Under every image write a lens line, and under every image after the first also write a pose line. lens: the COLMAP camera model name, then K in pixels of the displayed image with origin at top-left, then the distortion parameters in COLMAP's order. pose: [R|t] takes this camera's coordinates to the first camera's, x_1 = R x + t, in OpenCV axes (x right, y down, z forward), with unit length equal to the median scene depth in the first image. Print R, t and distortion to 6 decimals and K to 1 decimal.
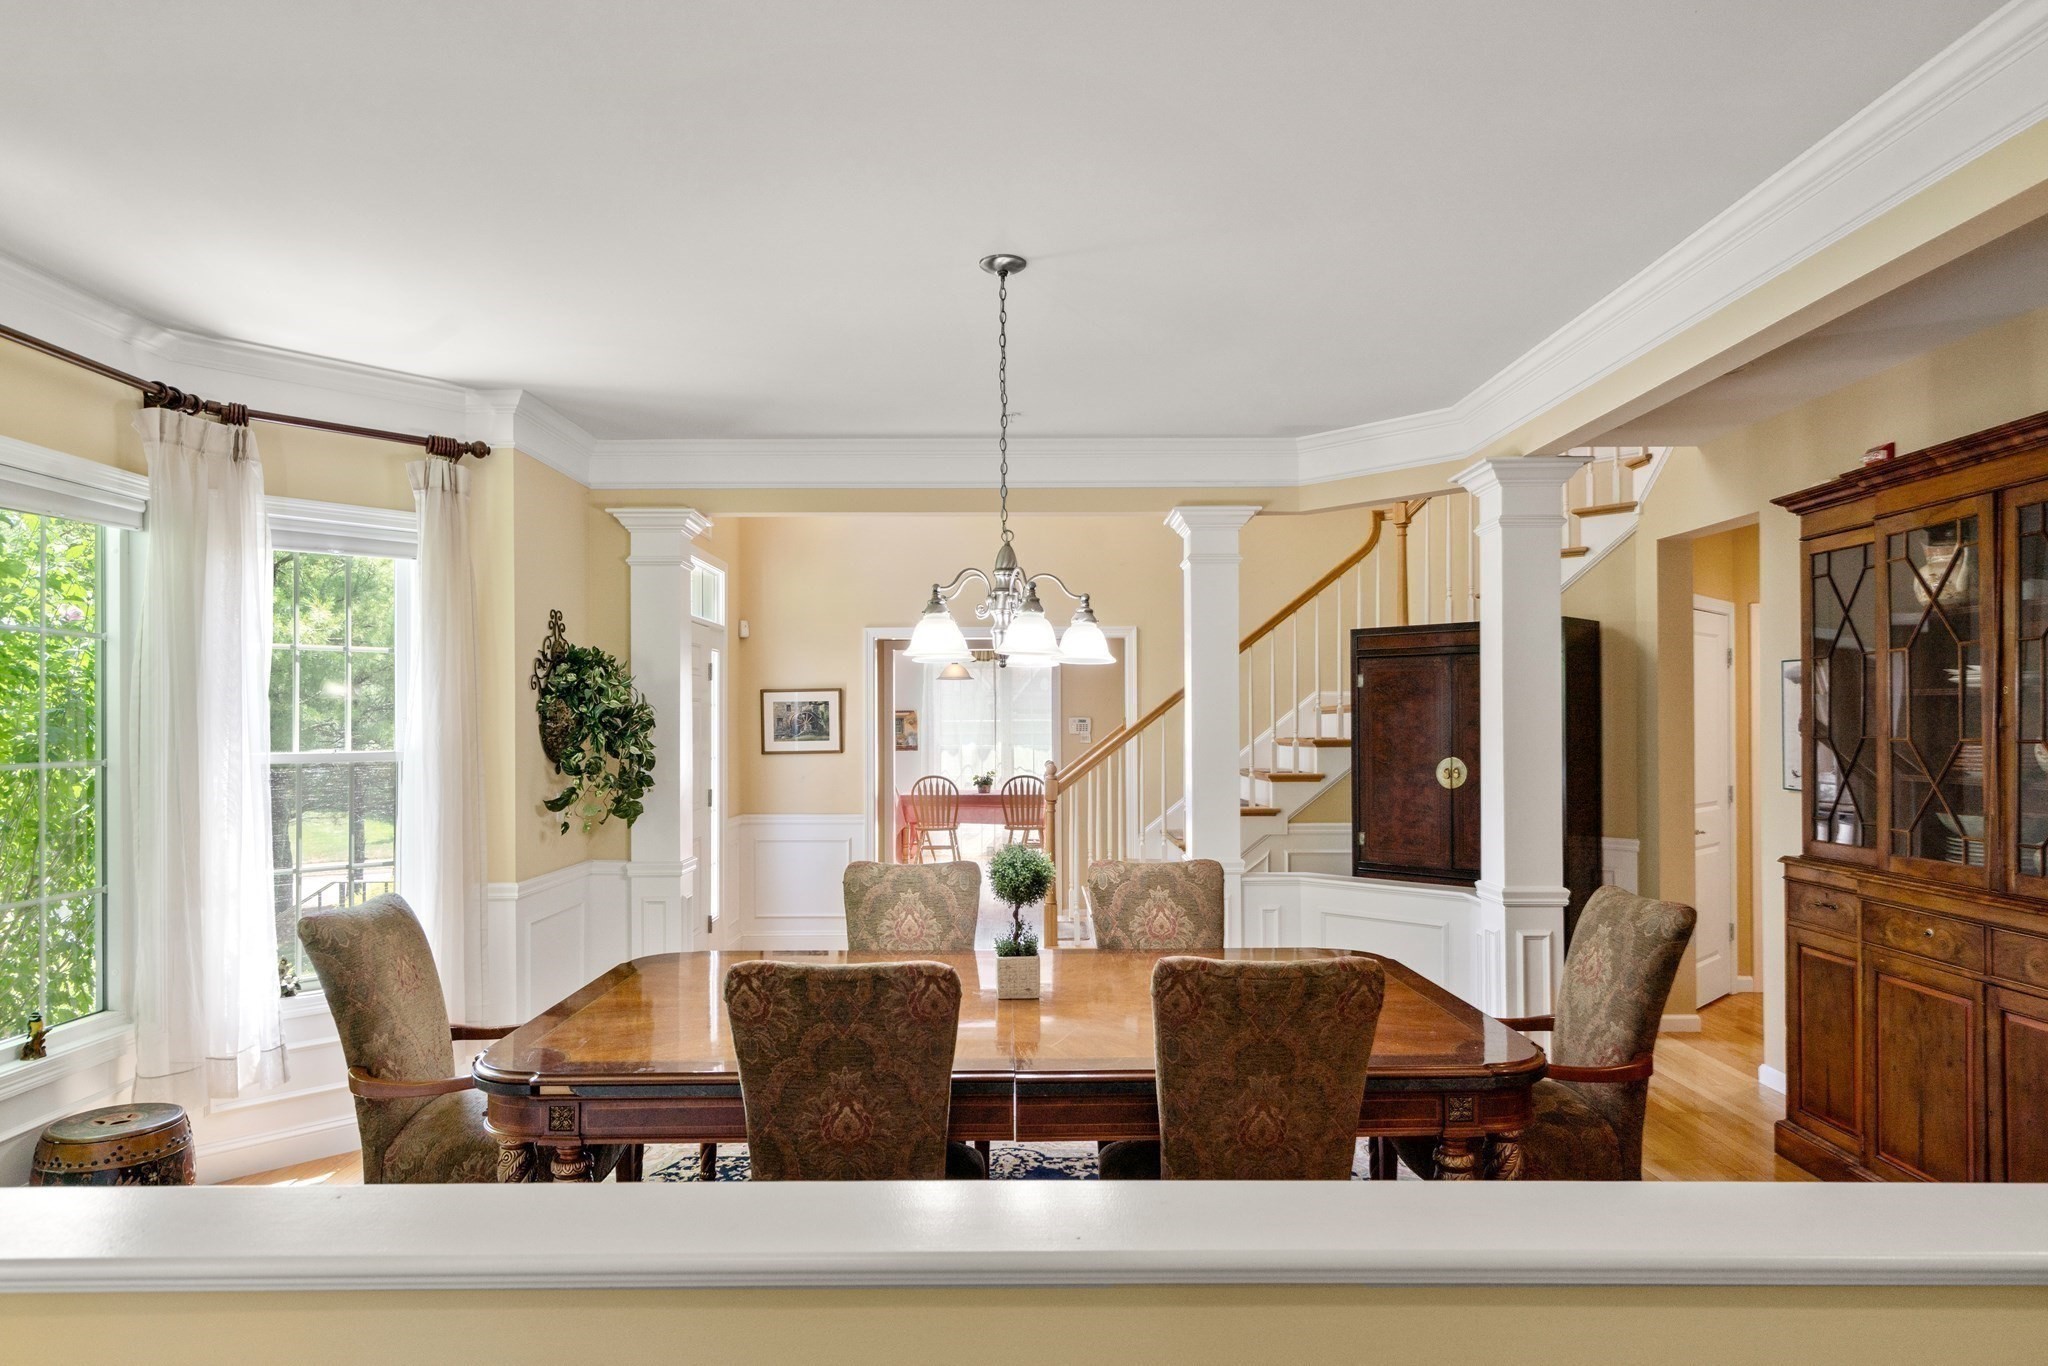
lens RADIAL K [[1218.0, 0, 1015.6], [0, 1218.0, 713.4], [0, 0, 1]] dist [0.001853, 0.005229]
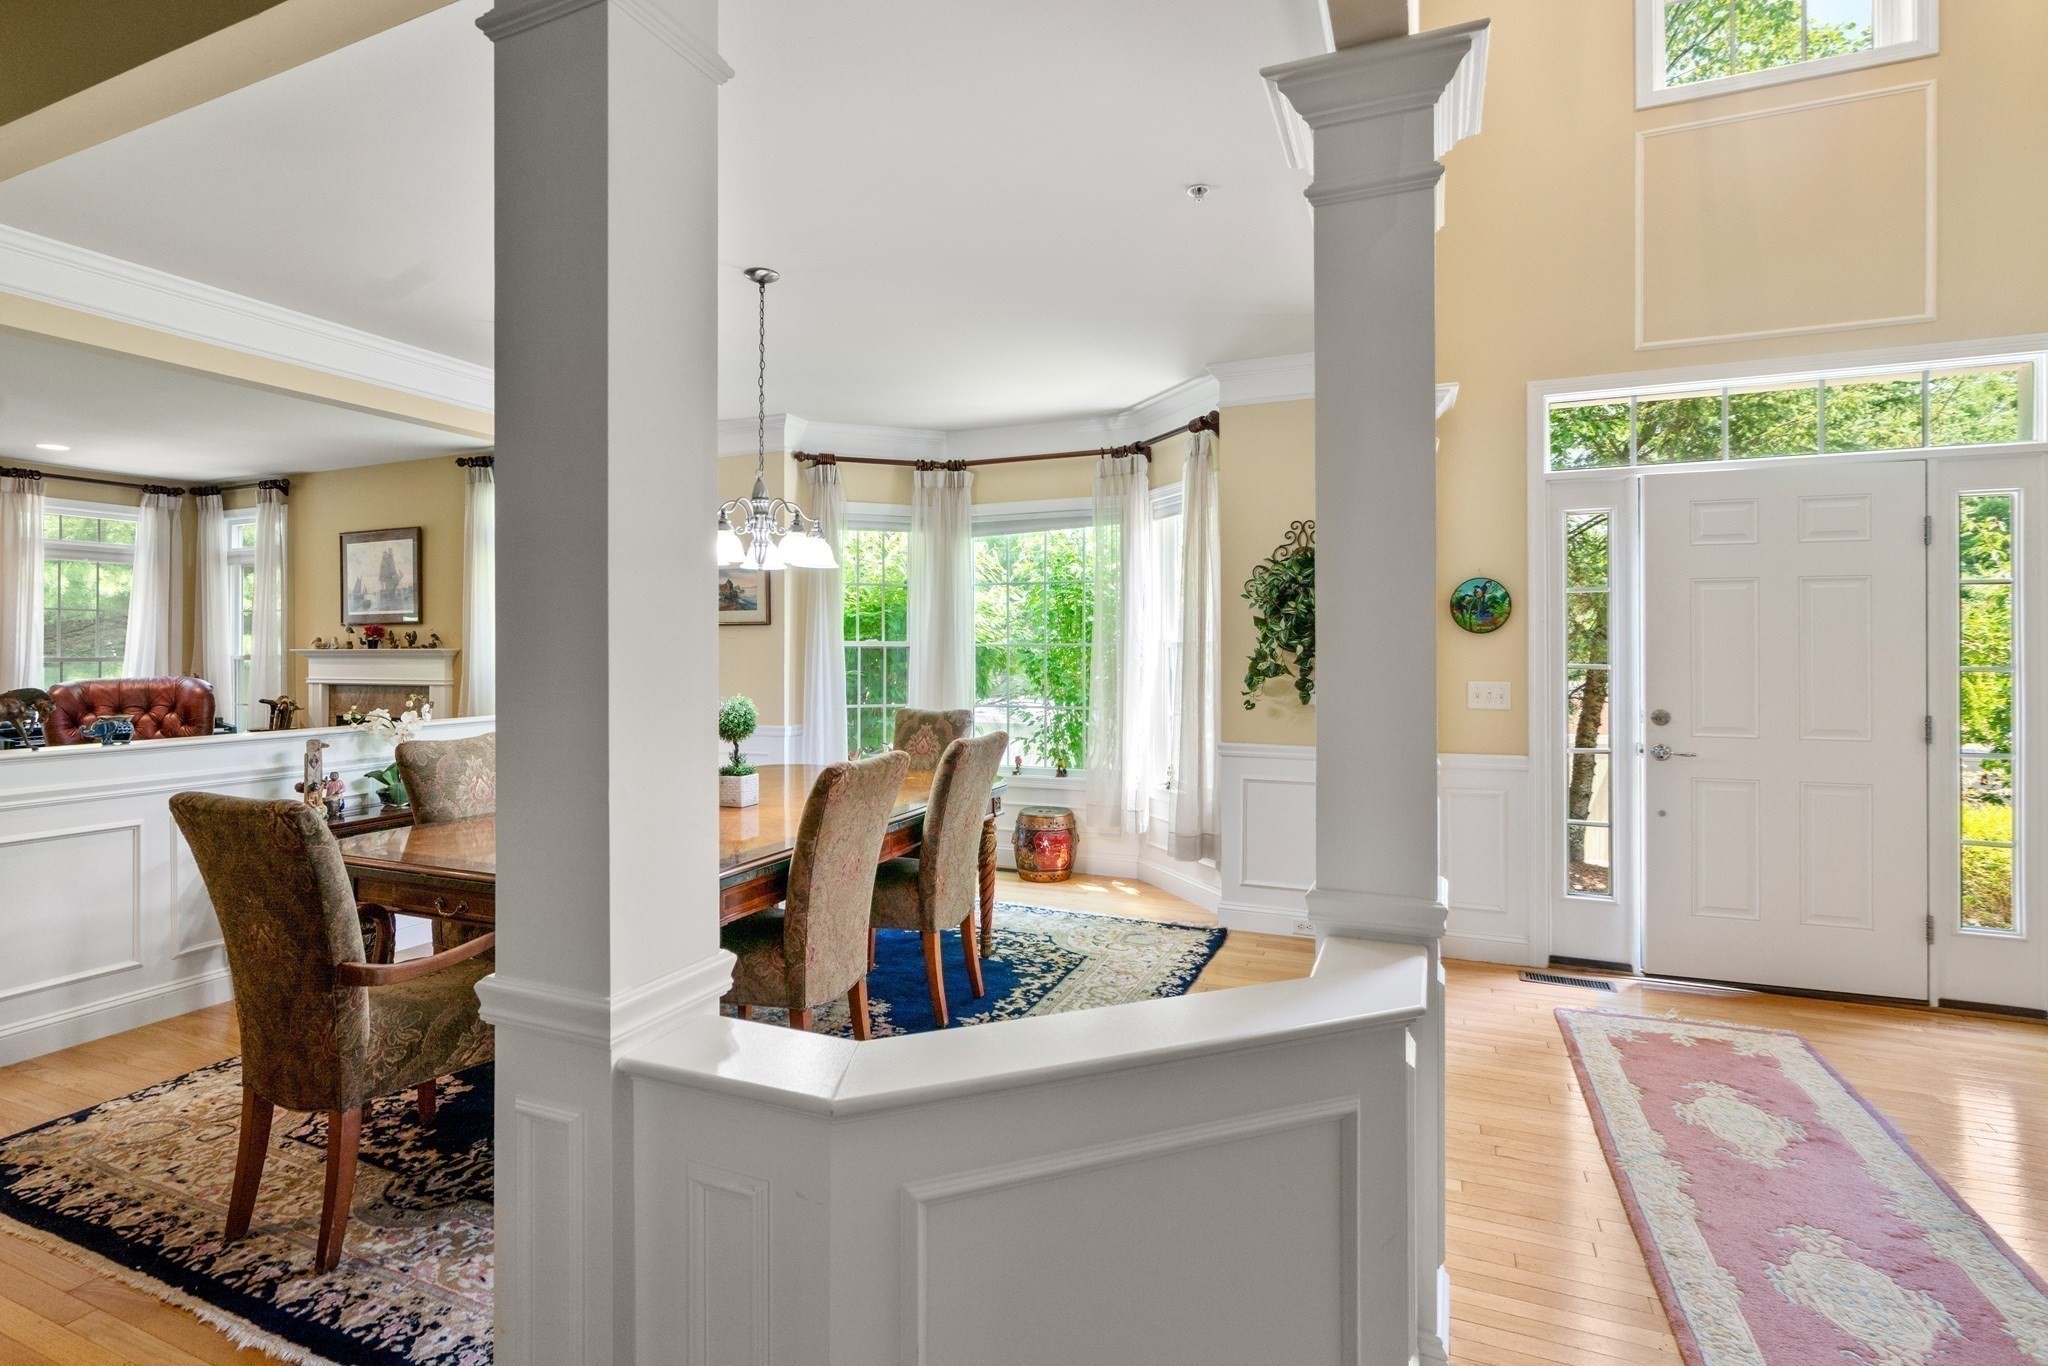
lens RADIAL K [[978.0, 0, 1003.0], [0, 978.0, 648.4], [0, 0, 1]] dist [-0.008332, 0.004387]
pose [[-0.403730, 0.001500, -0.914877, 0.547557], [0.008644, 0.999960, -0.002176, 0.033985], [0.914838, -0.008787, -0.403727, 1.053592]]
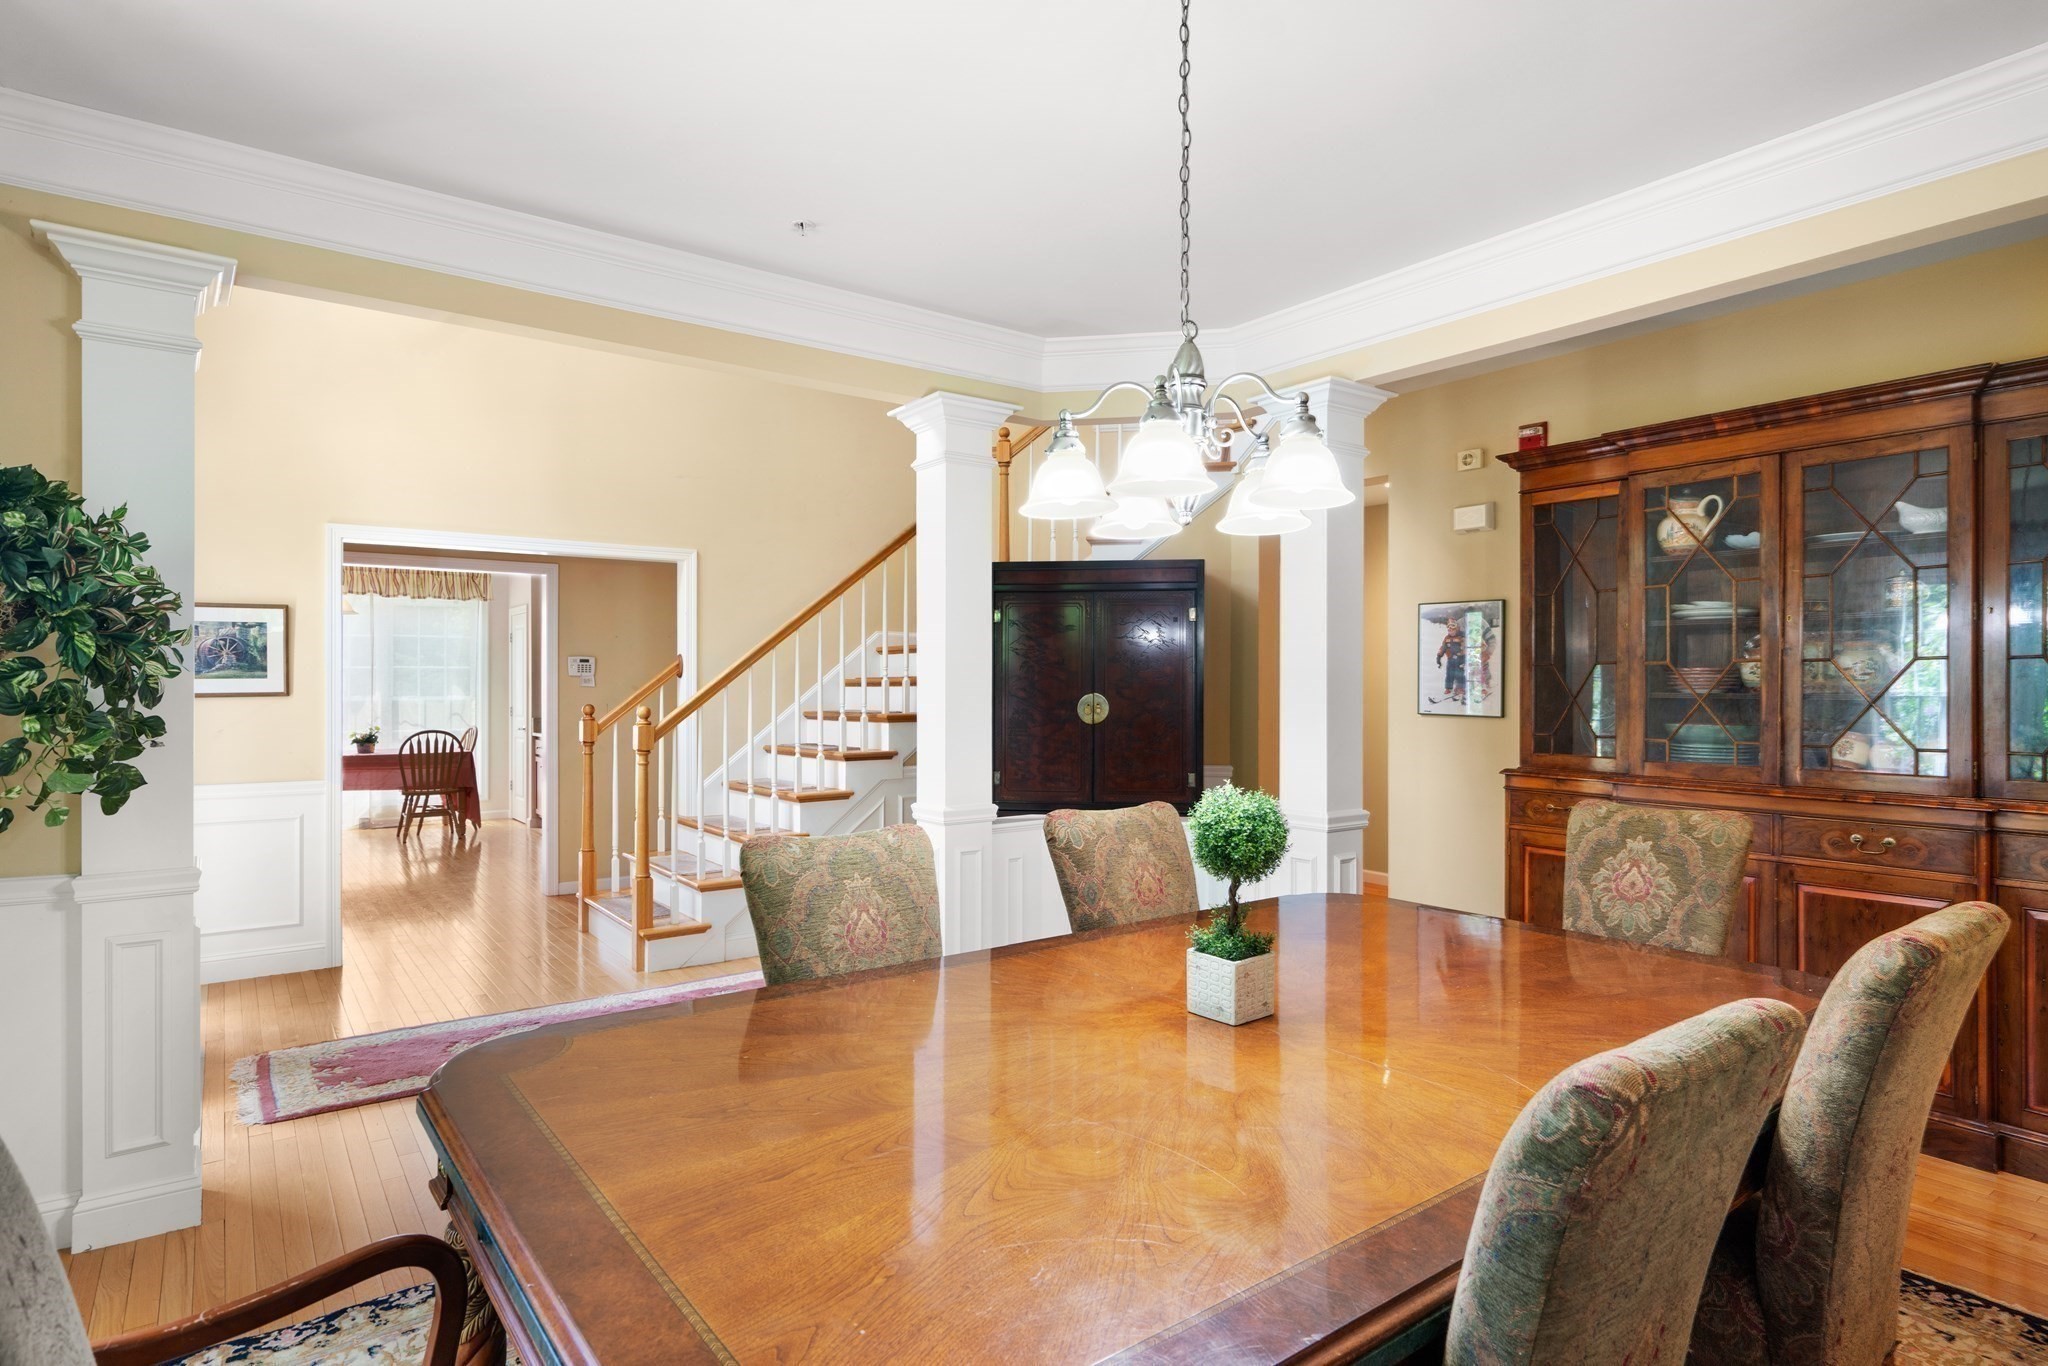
lens RADIAL K [[1088.3, 0, 1013.7], [0, 1088.3, 683.8], [0, 0, 1]] dist [-0.000838, 0.005717]
pose [[0.805202, 0.004909, 0.592980, -0.273069], [-0.008502, 0.999959, 0.003266, 0.030023], [-0.592939, -0.007671, 0.805211, 0.359217]]
